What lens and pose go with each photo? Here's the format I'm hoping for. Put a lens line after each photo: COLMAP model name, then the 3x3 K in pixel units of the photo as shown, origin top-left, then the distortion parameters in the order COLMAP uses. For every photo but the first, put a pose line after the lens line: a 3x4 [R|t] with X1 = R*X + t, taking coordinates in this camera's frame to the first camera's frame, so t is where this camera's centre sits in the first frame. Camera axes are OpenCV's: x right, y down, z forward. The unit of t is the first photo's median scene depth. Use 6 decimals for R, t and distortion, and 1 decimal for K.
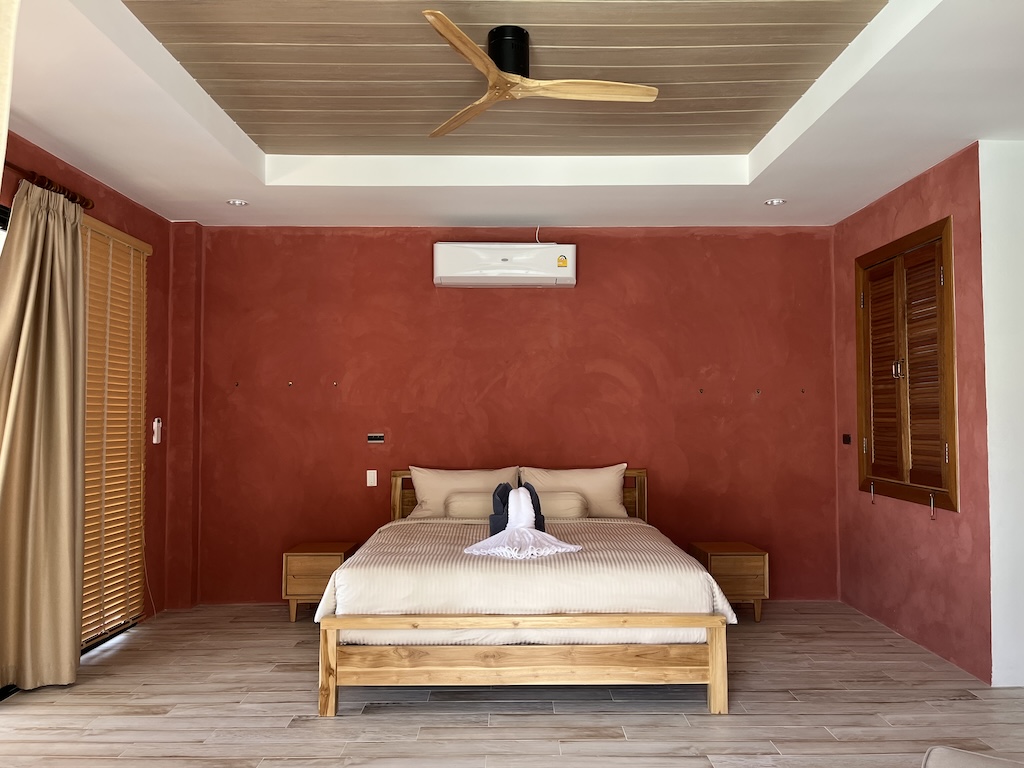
lens RADIAL K [[771.5, 0, 516.8], [0, 771.5, 385.8], [0, 0, 1]] dist [0.046503, -0.046399]
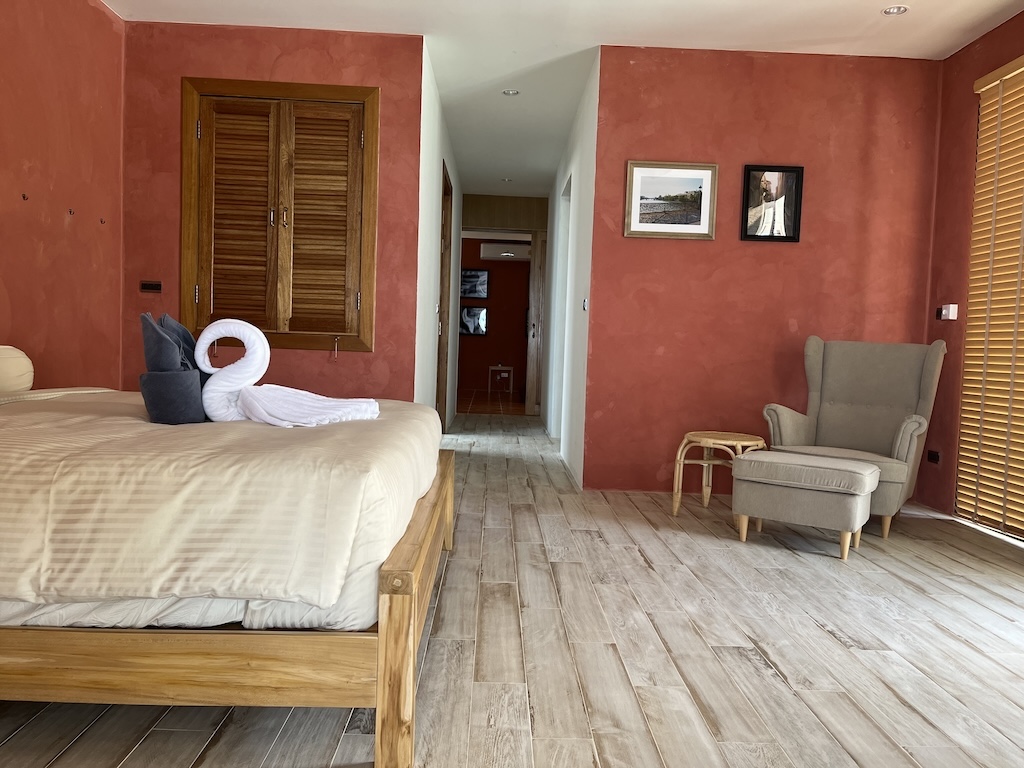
lens RADIAL K [[771.5, 0, 516.8], [0, 771.5, 385.8], [0, 0, 1]] dist [0.046503, -0.046399]
pose [[-0.017118, -0.052276, 0.998486, -0.509072], [-0.073353, 0.996007, 0.050888, 0.119512], [-0.997159, -0.072370, -0.020884, 0.696273]]
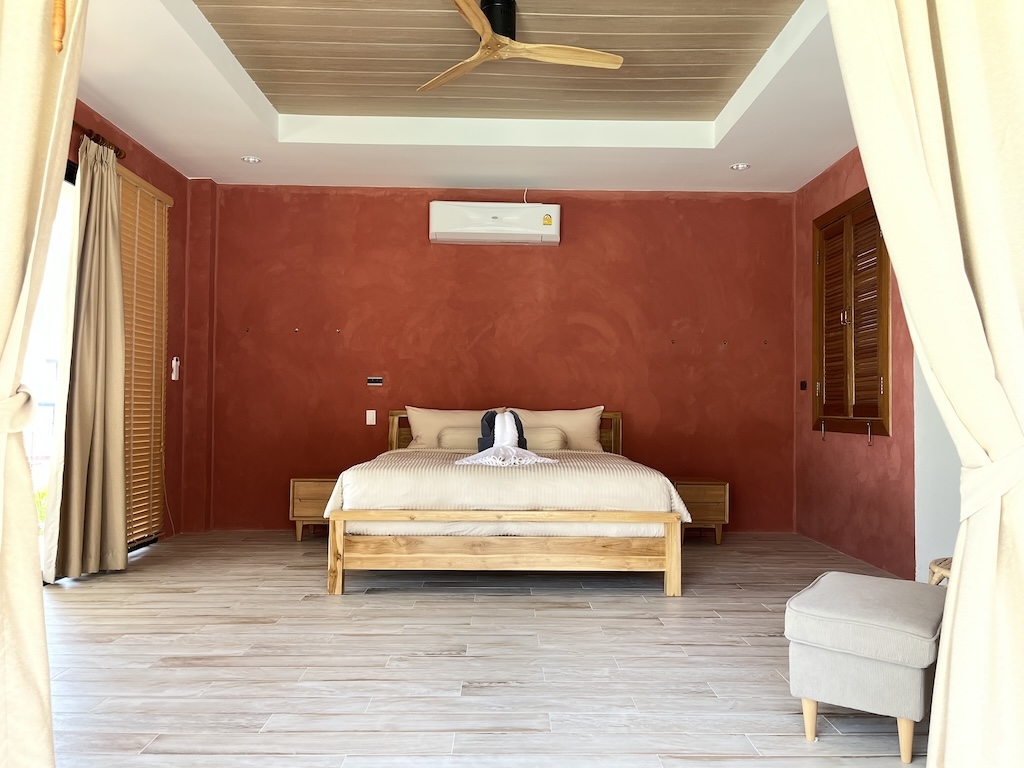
lens RADIAL K [[771.5, 0, 516.8], [0, 771.5, 385.8], [0, 0, 1]] dist [0.046503, -0.046399]
pose [[0.999877, 0.011468, 0.010684, 0.007577], [-0.011573, 0.999885, 0.009803, 0.072464], [-0.010571, -0.009926, 0.999895, -0.110684]]
